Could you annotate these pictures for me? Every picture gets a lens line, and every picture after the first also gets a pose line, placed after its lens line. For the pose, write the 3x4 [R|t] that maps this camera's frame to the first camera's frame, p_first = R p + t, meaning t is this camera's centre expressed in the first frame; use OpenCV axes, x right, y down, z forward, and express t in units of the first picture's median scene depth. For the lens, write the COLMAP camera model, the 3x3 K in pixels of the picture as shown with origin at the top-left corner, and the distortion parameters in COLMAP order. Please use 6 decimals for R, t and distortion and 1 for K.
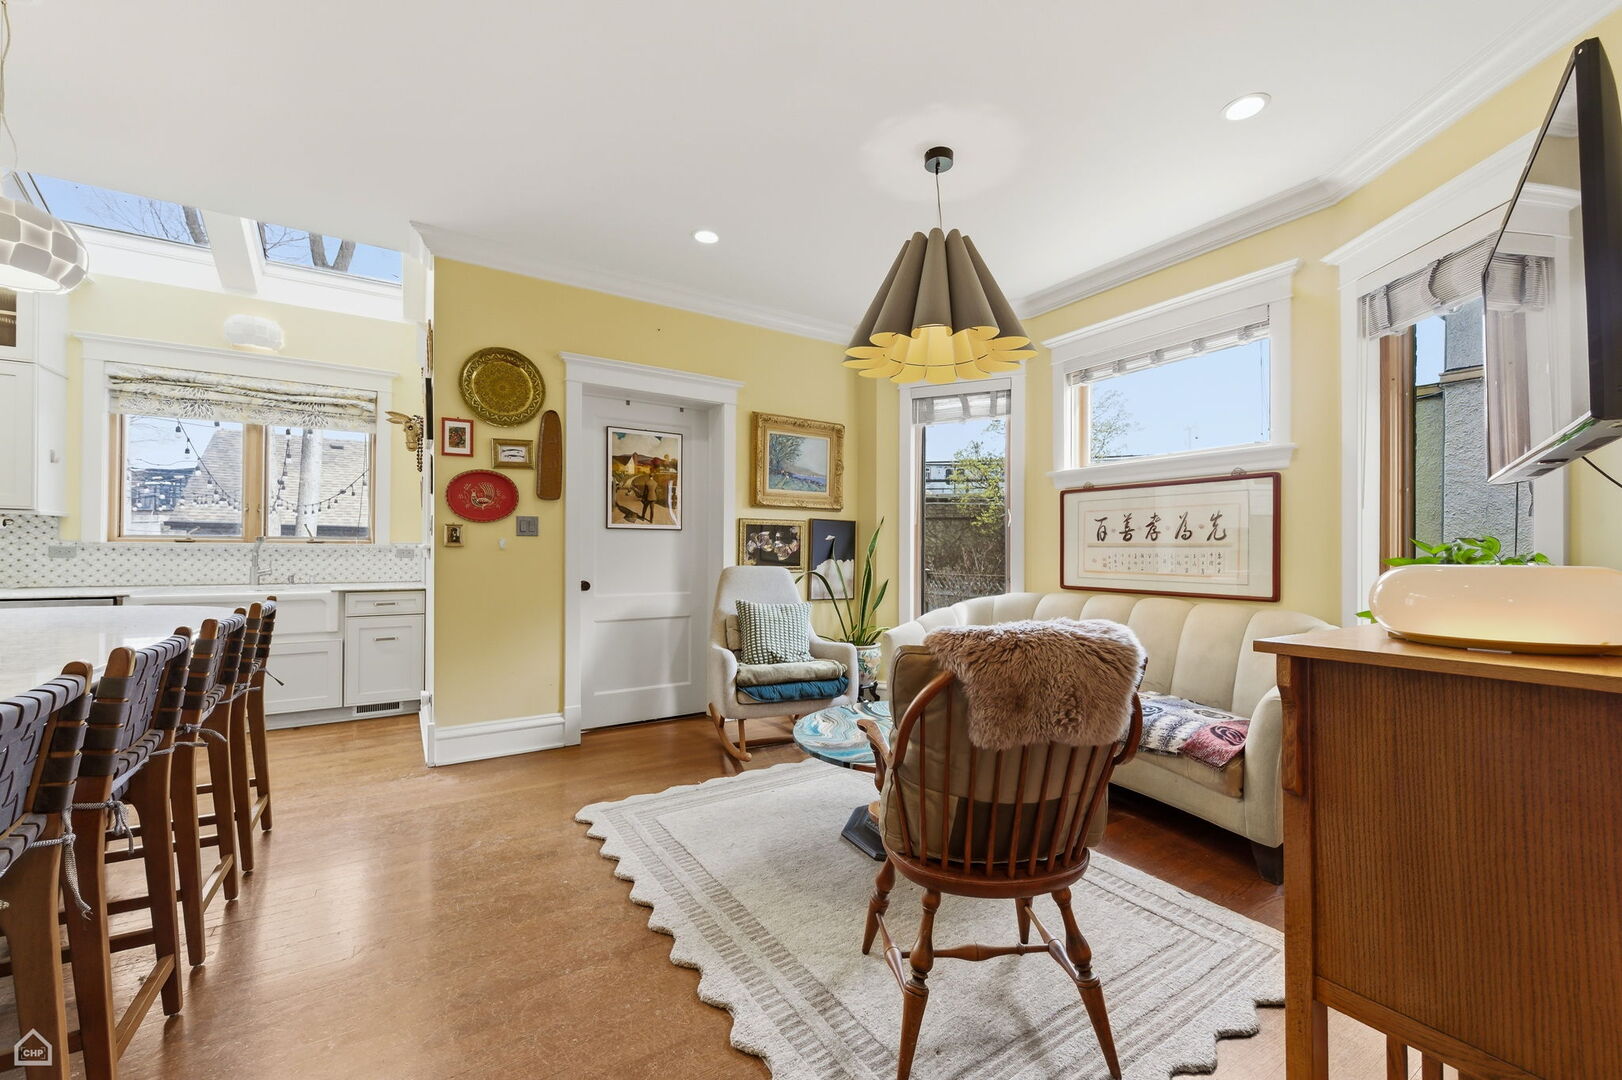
lens RADIAL K [[641.5, 0, 815.0], [0, 641.5, 547.2], [0, 0, 1]] dist [0.005188, -0.002929]
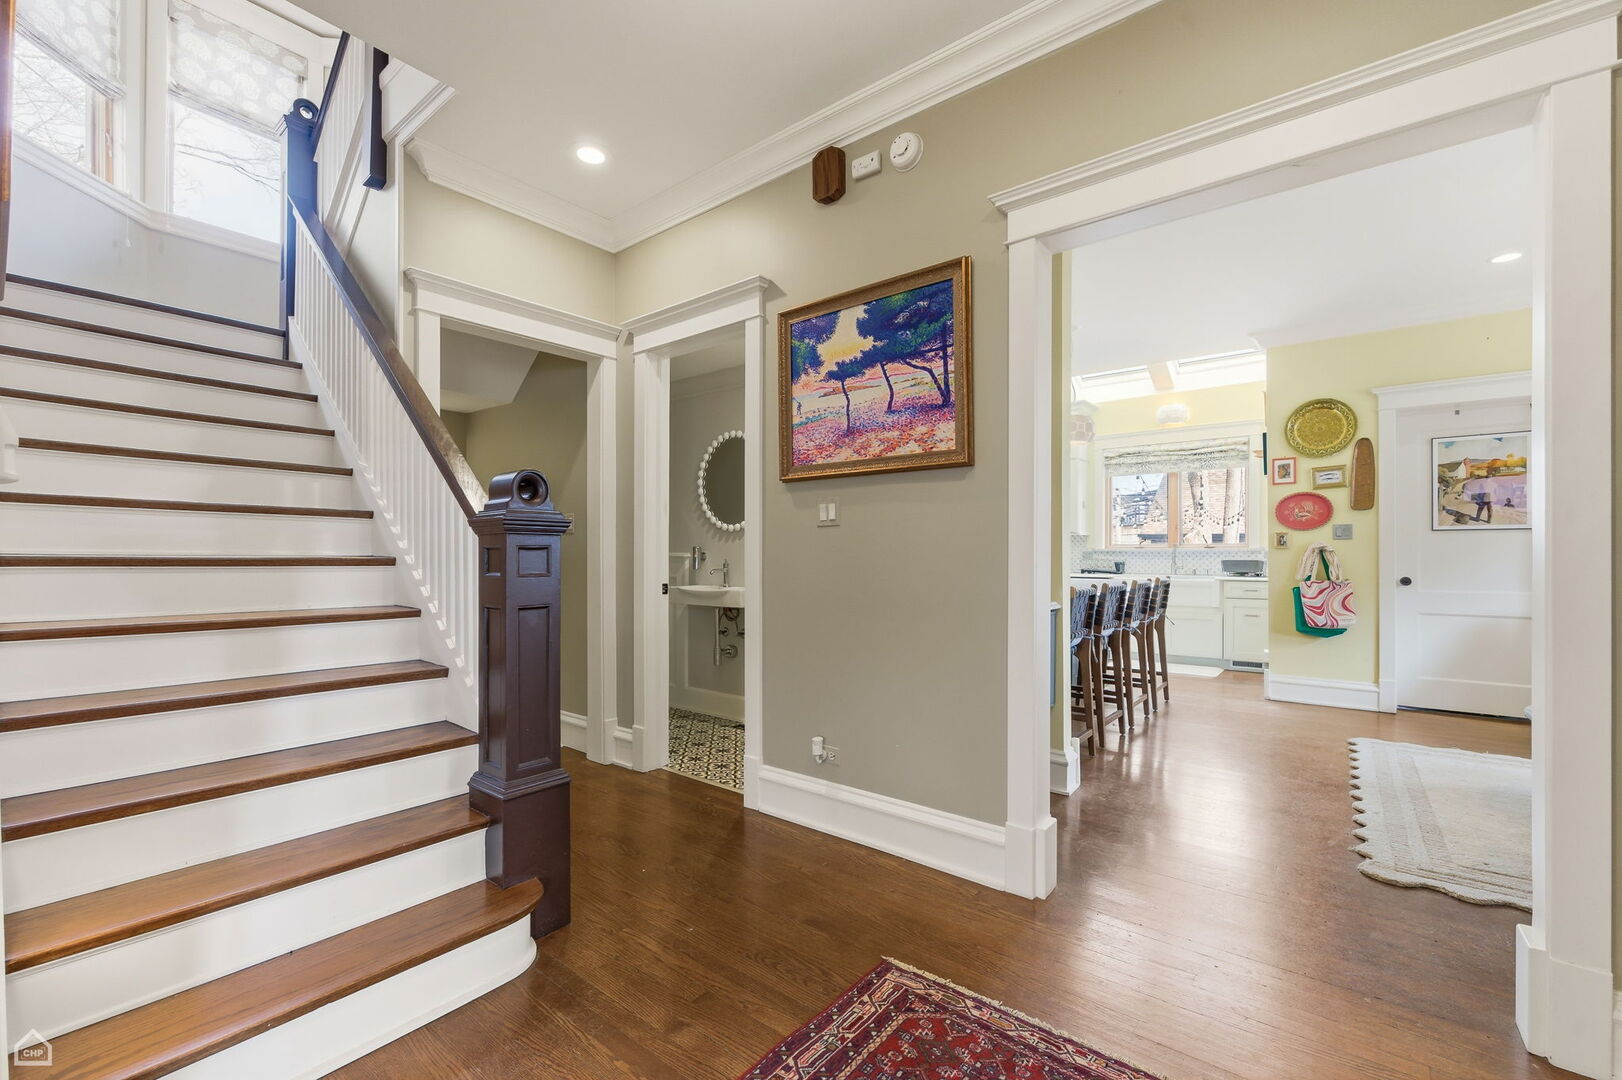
lens RADIAL K [[709.6, 0, 800.8], [0, 709.6, 552.2], [0, 0, 1]] dist [0.000933, -0.002683]
pose [[0.320830, -0.007459, -0.947108, 0.523335], [0.005791, 0.999966, -0.005913, 0.009429], [0.947119, -0.003587, 0.320862, -0.458737]]
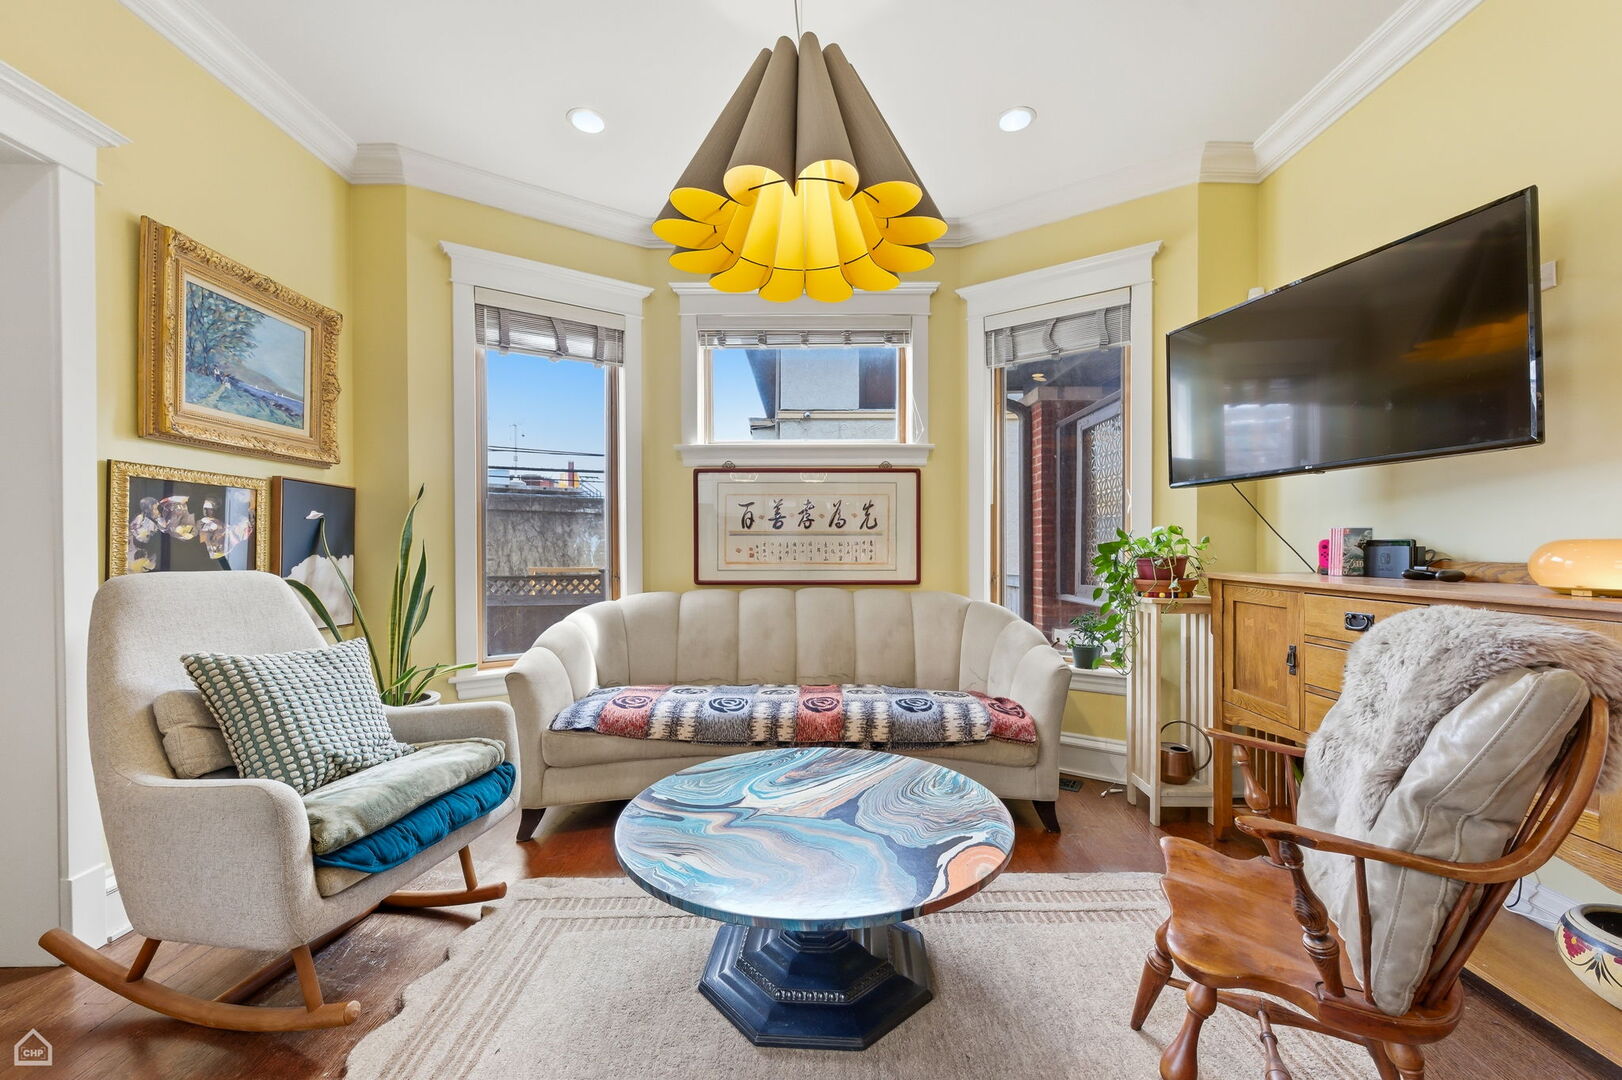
lens RADIAL K [[641.5, 0, 816.7], [0, 641.5, 553.5], [0, 0, 1]] dist [0.005188, -0.002929]
pose [[0.531434, -0.013903, 0.846986, -0.269887], [0.000312, 0.999868, 0.016216, 0.011183], [-0.847100, -0.008353, 0.531368, 0.457583]]
